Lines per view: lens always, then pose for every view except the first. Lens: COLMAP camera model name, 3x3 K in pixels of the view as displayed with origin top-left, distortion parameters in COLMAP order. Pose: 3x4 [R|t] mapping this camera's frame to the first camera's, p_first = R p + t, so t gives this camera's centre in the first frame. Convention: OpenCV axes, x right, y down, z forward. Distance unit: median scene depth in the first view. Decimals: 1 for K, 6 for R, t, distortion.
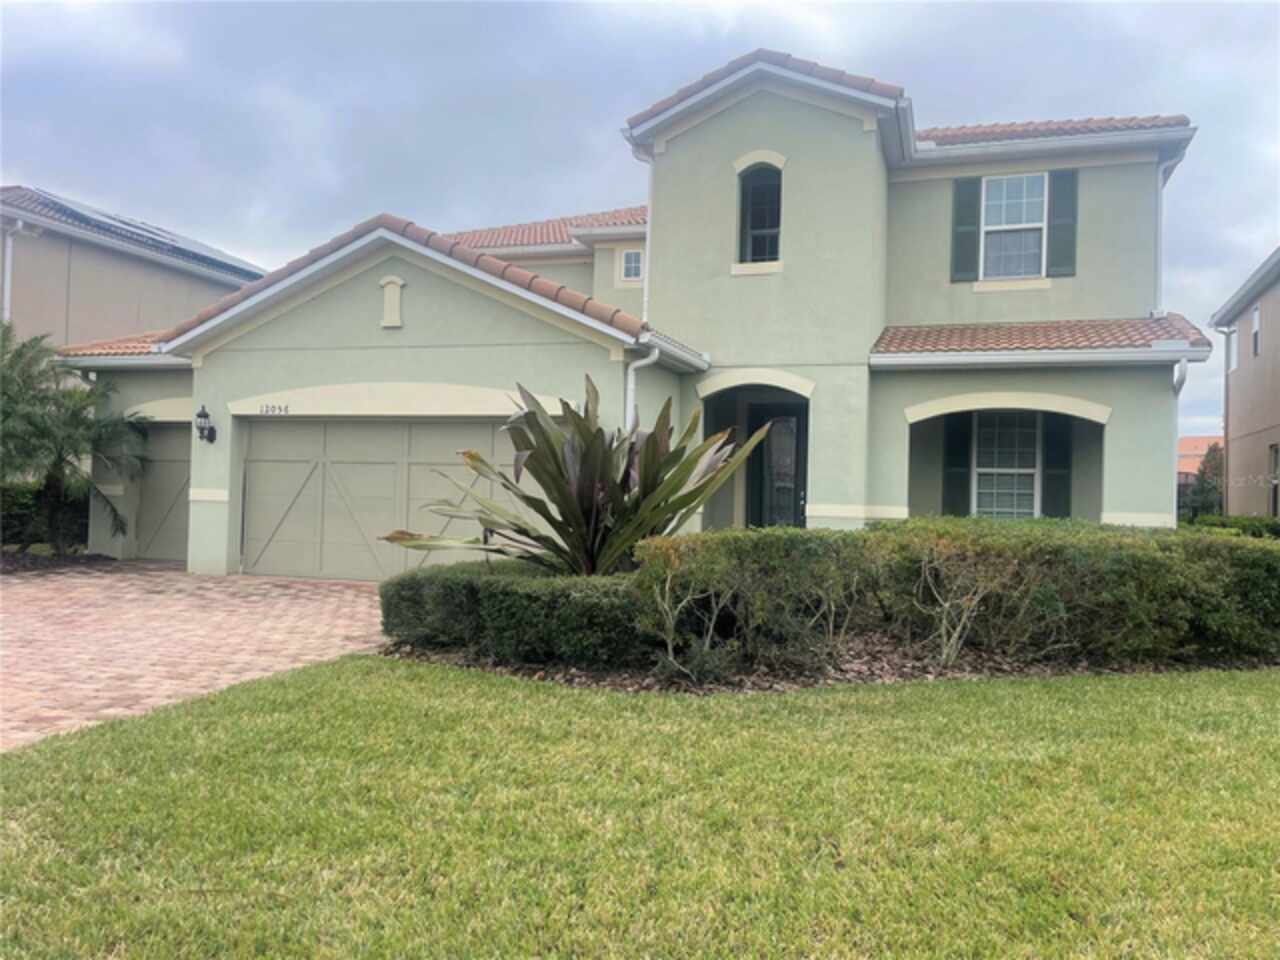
lens RADIAL K [[963.4, 0, 643.6], [0, 963.4, 476.4], [0, 0, 1]] dist [0.117665, -0.164818]
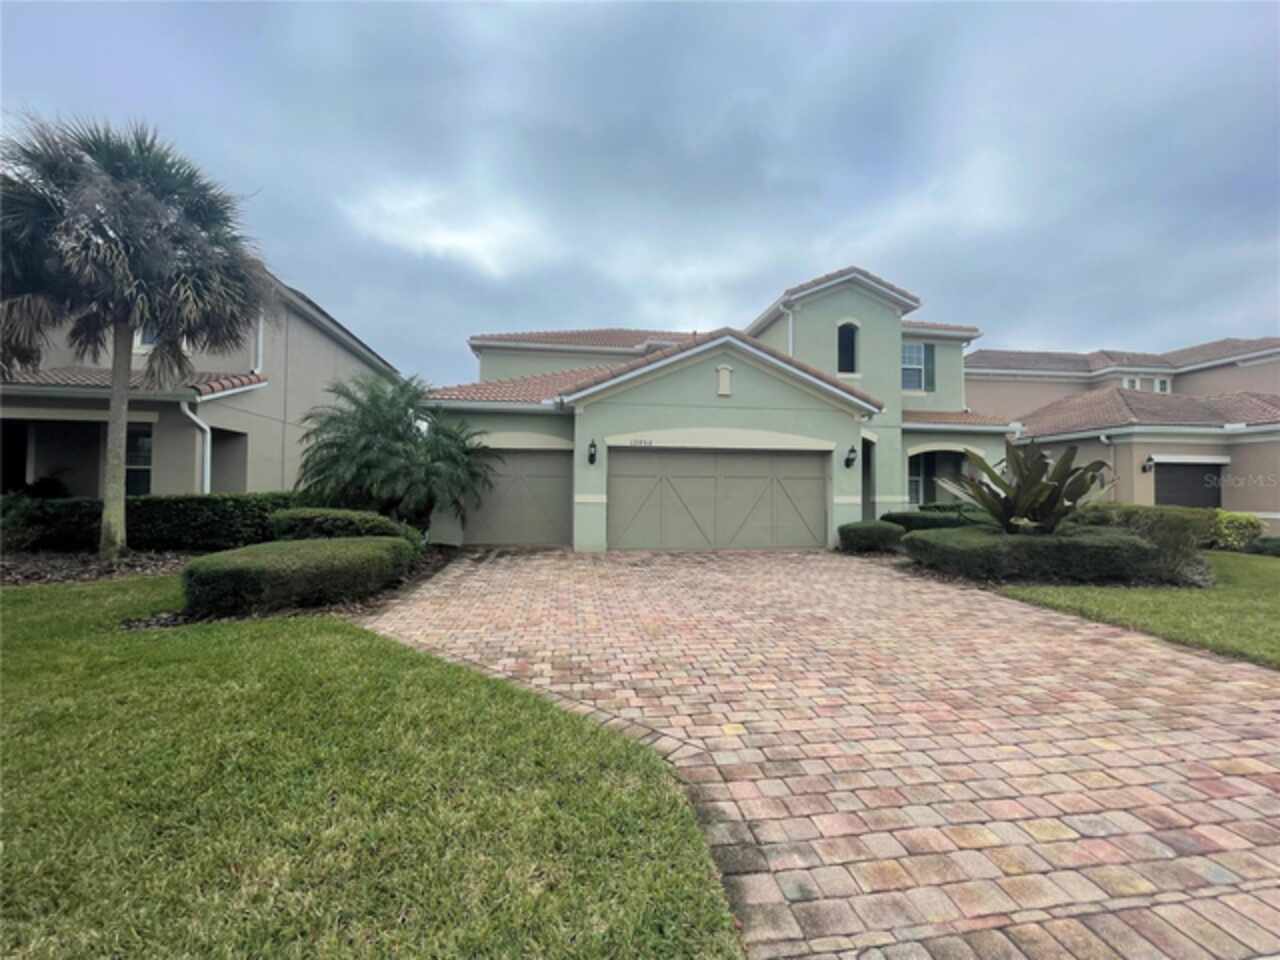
lens RADIAL K [[518.4, 0, 638.1], [0, 518.4, 478.9], [0, 0, 1]] dist [-0.004367, -0.000330]
pose [[0.889085, -0.010081, 0.457630, -0.744347], [0.008867, 0.999949, 0.004801, -0.014923], [-0.457656, -0.000210, 0.889130, 0.263782]]
